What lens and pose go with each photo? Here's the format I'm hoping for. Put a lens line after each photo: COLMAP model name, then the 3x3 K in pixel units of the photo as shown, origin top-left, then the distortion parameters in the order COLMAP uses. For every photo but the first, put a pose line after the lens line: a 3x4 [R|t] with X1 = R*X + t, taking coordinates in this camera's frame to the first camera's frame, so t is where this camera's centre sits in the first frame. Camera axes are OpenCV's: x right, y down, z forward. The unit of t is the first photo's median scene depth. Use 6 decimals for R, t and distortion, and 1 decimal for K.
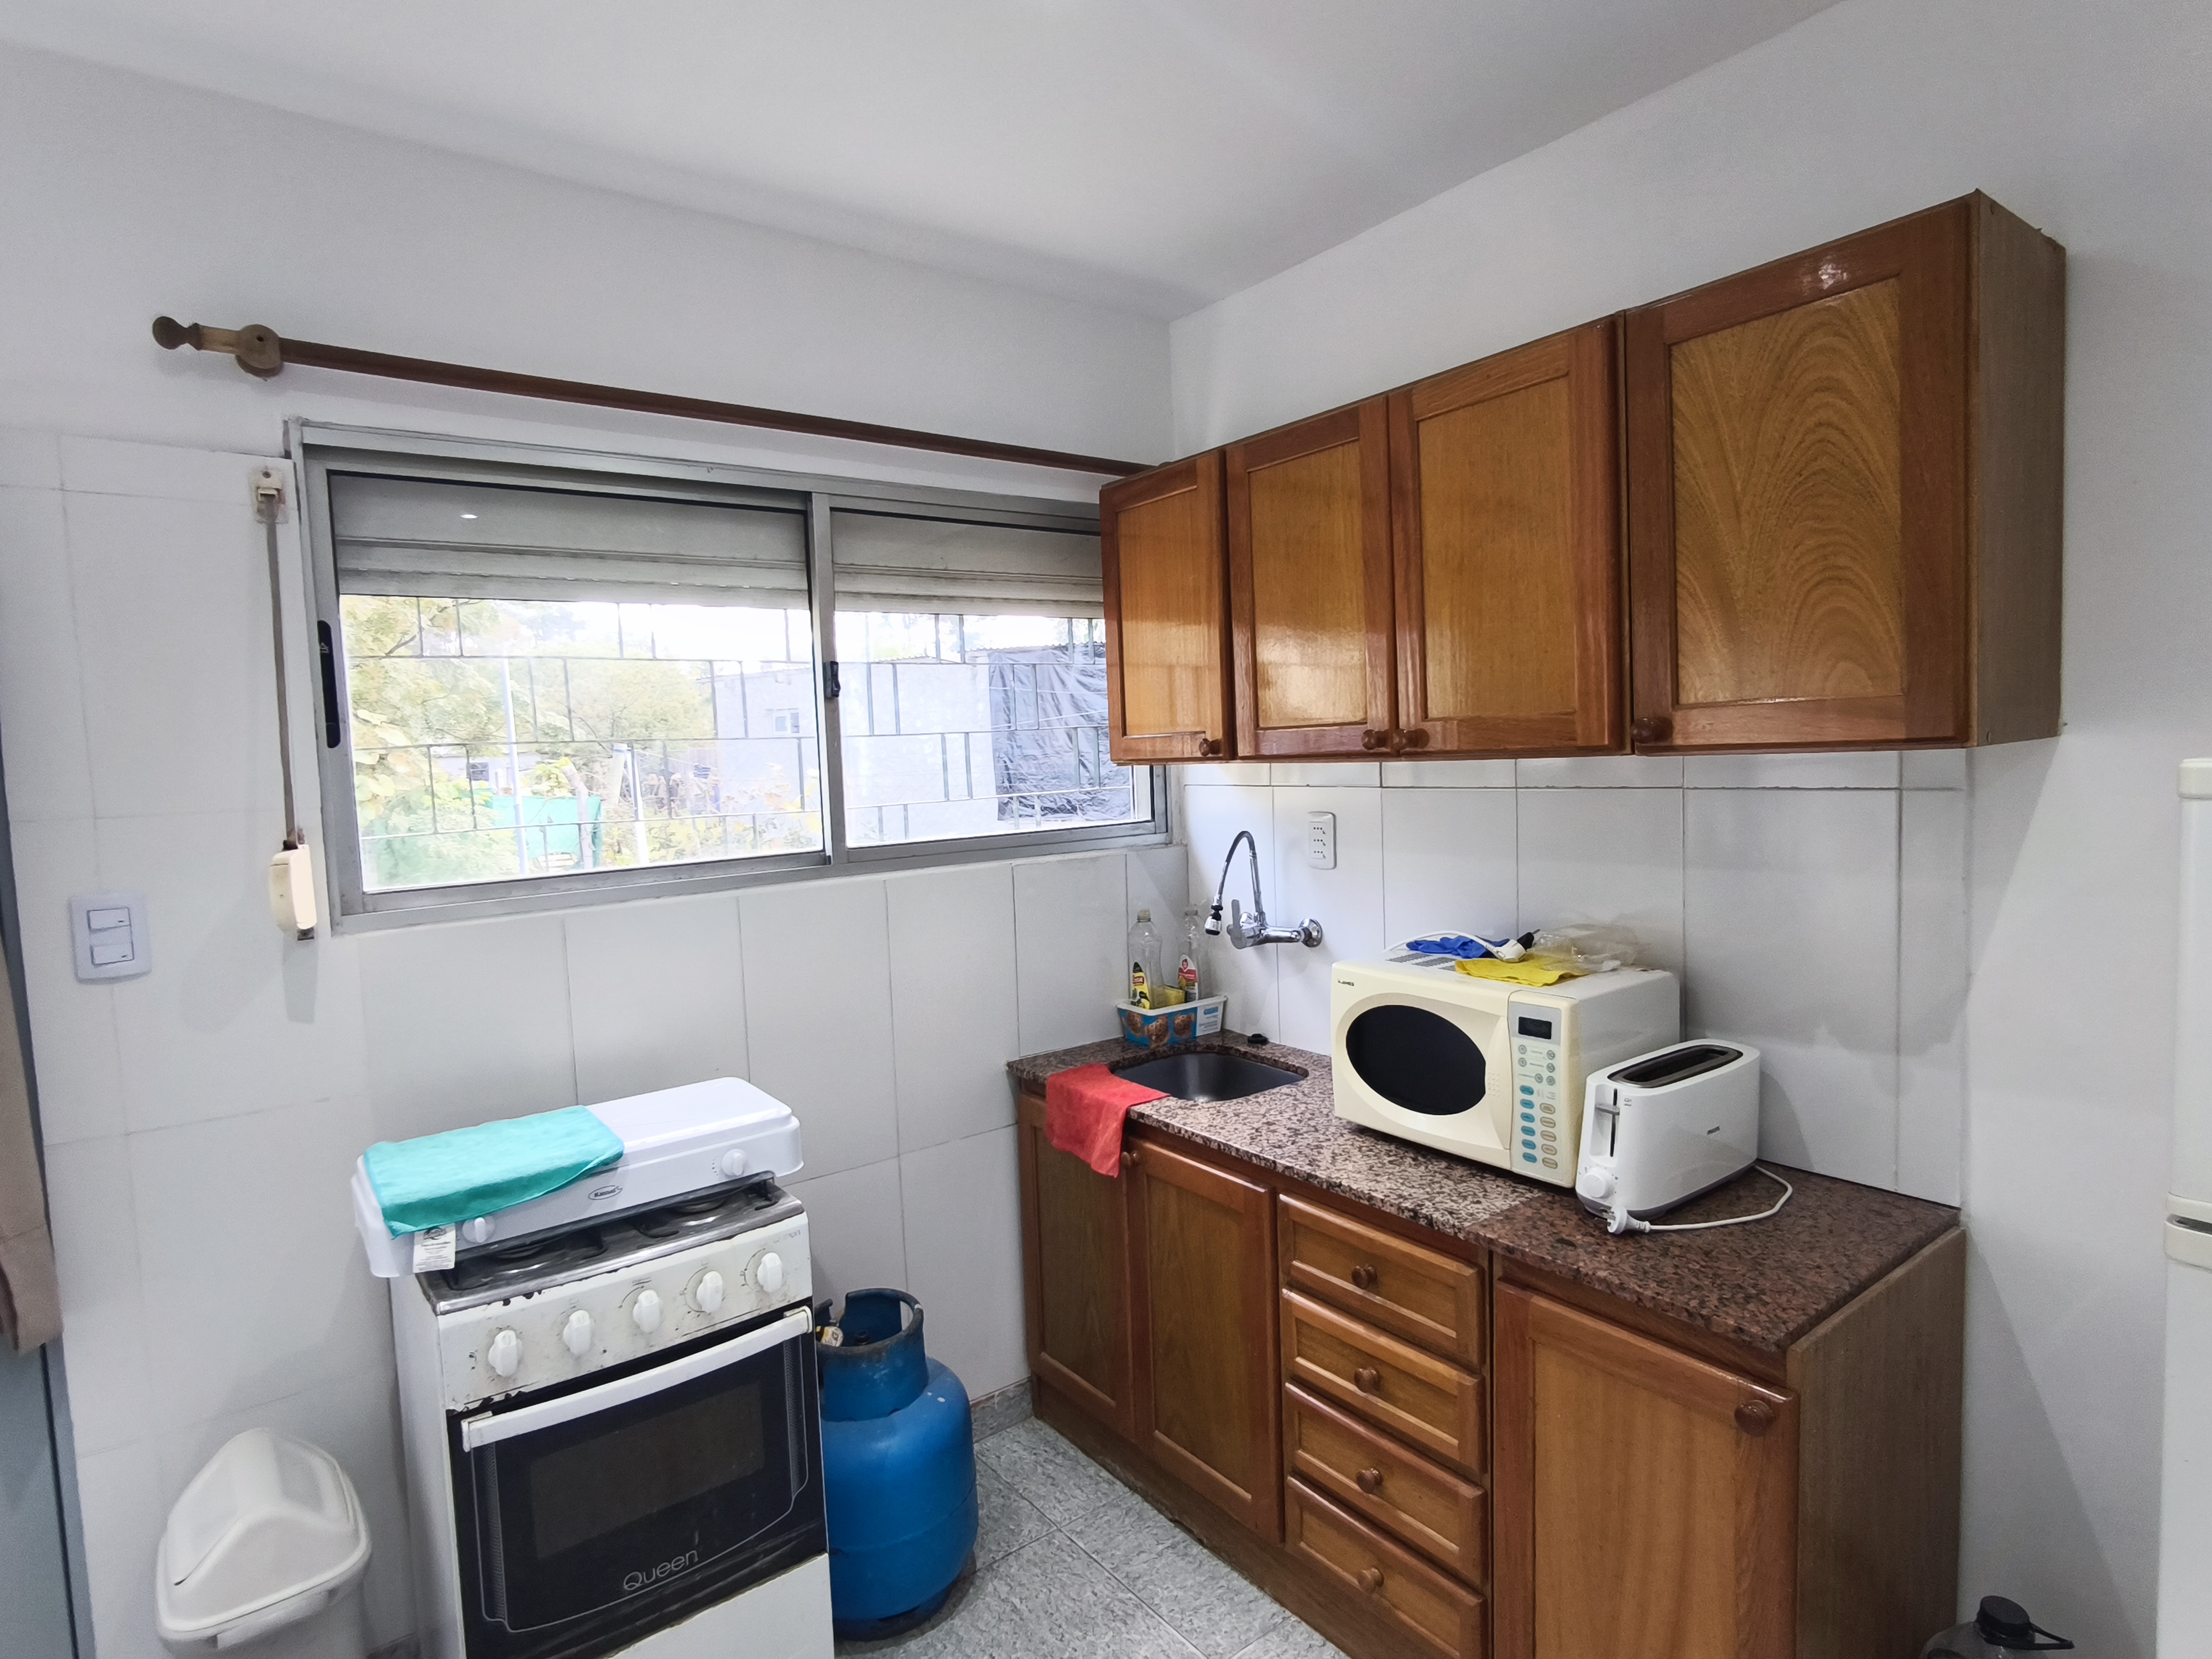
lens RADIAL K [[1188.2, 0, 1107.3], [0, 1188.2, 841.9], [0, 0, 1]] dist [-0.012685, 0.001671]
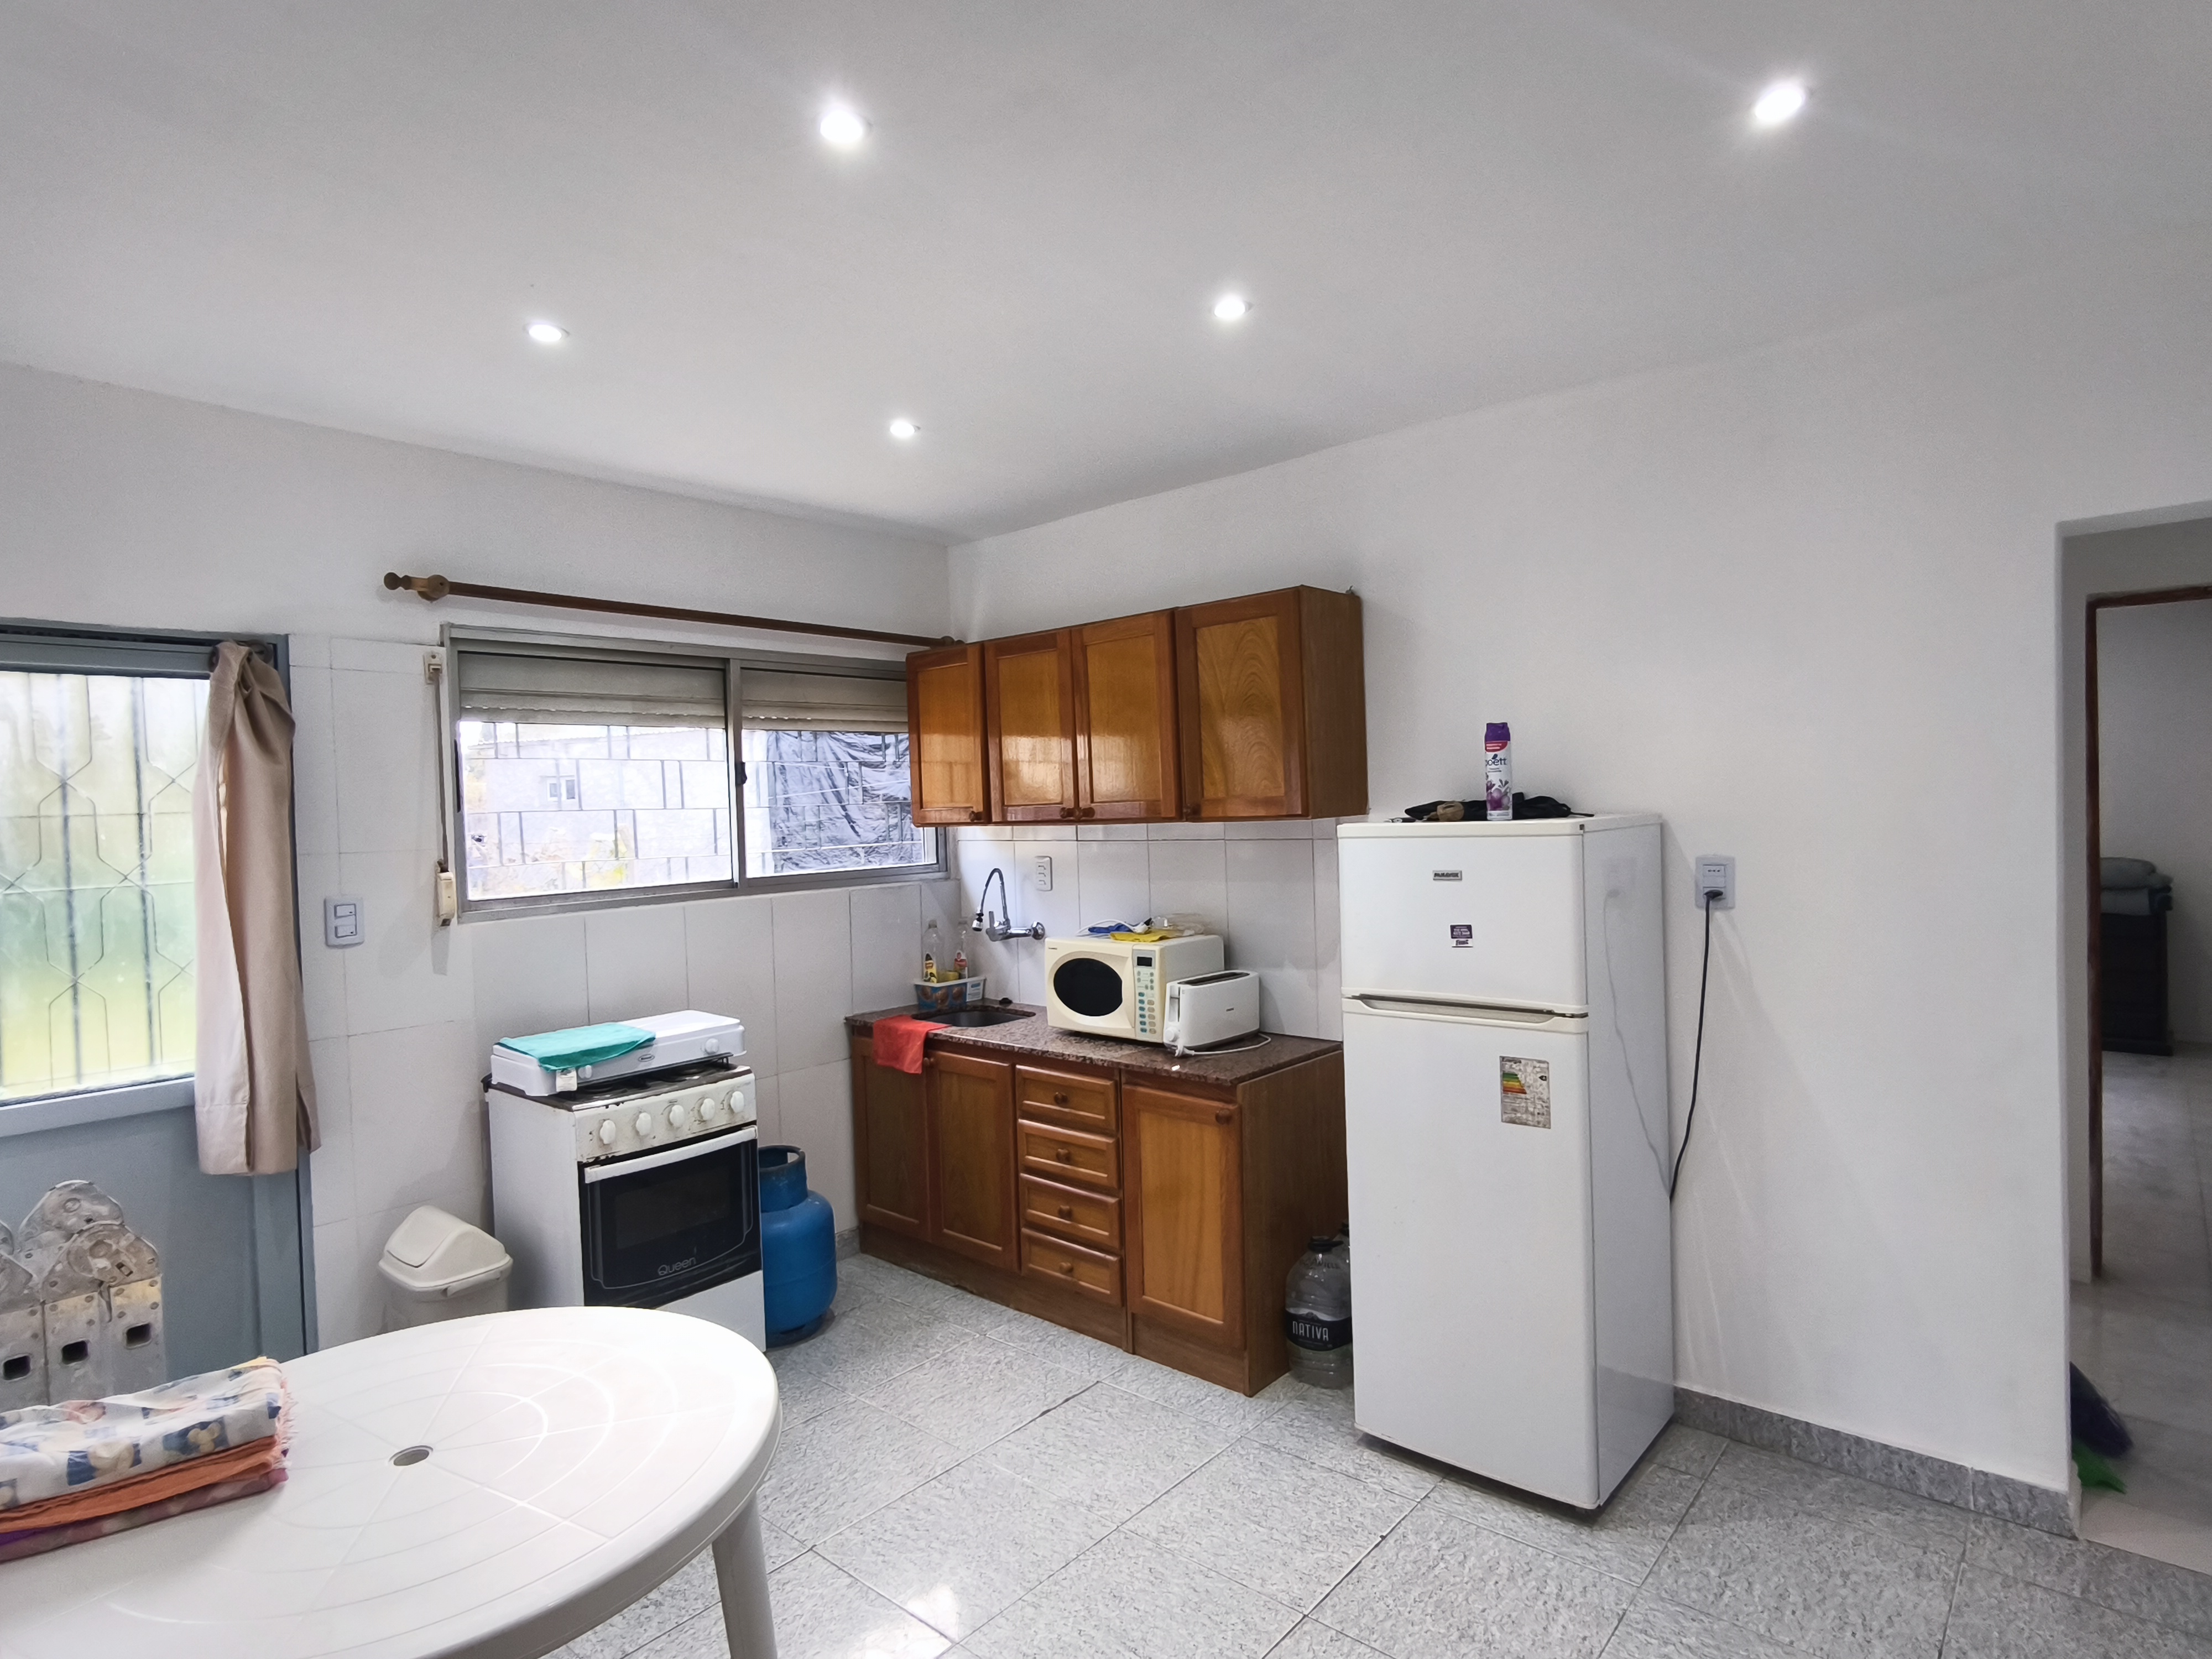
lens RADIAL K [[1188.2, 0, 1107.3], [0, 1188.2, 841.9], [0, 0, 1]] dist [-0.012685, 0.001671]
pose [[0.979394, 0.002104, 0.201947, -0.081527], [0.009146, 0.998458, -0.054760, 0.058291], [-0.201750, 0.055478, 0.977864, -0.789955]]
